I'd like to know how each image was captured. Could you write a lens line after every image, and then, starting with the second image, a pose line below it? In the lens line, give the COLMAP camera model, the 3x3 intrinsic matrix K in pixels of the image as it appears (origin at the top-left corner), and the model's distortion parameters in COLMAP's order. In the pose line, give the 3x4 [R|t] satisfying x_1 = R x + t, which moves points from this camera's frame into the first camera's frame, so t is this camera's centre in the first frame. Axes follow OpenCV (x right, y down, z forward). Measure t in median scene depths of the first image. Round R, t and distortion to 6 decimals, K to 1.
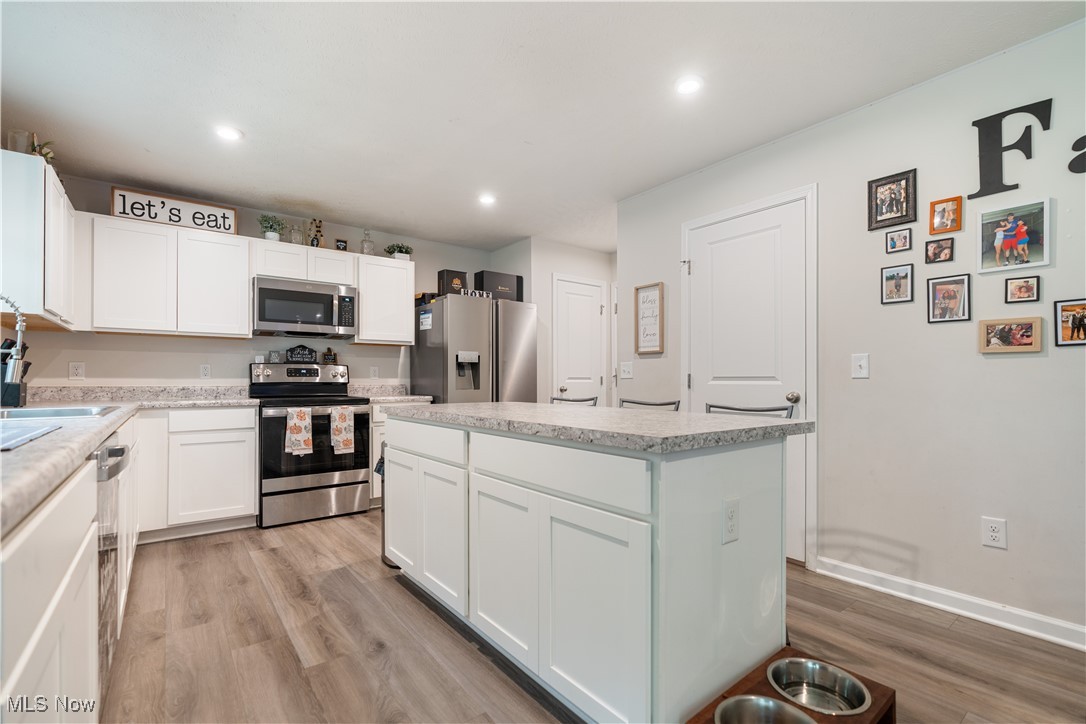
lens RADIAL K [[493.2, 0, 549.6], [0, 493.2, 380.7], [0, 0, 1]] dist [-0.000103, 0.000542]
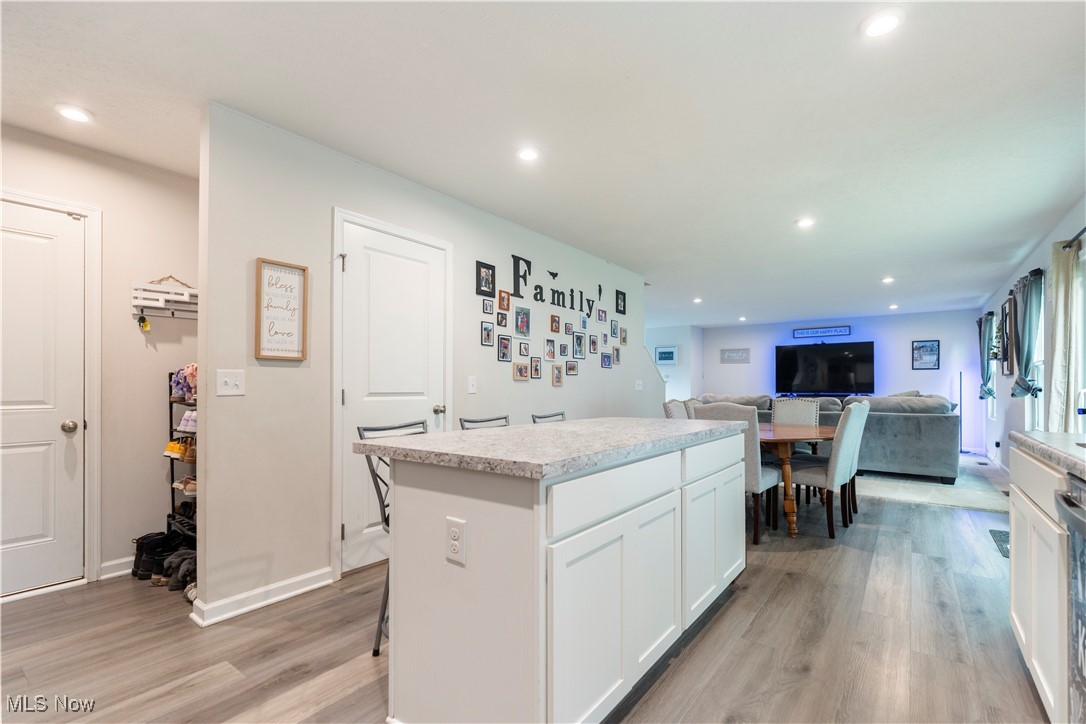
lens RADIAL K [[493.2, 0, 541.6], [0, 493.2, 386.6], [0, 0, 1]] dist [-0.000103, 0.000542]
pose [[-0.254784, 0.000727, 0.966998, -0.920413], [-0.000828, 0.999999, -0.000970, -0.026128], [-0.966998, -0.001048, -0.254784, 1.308197]]
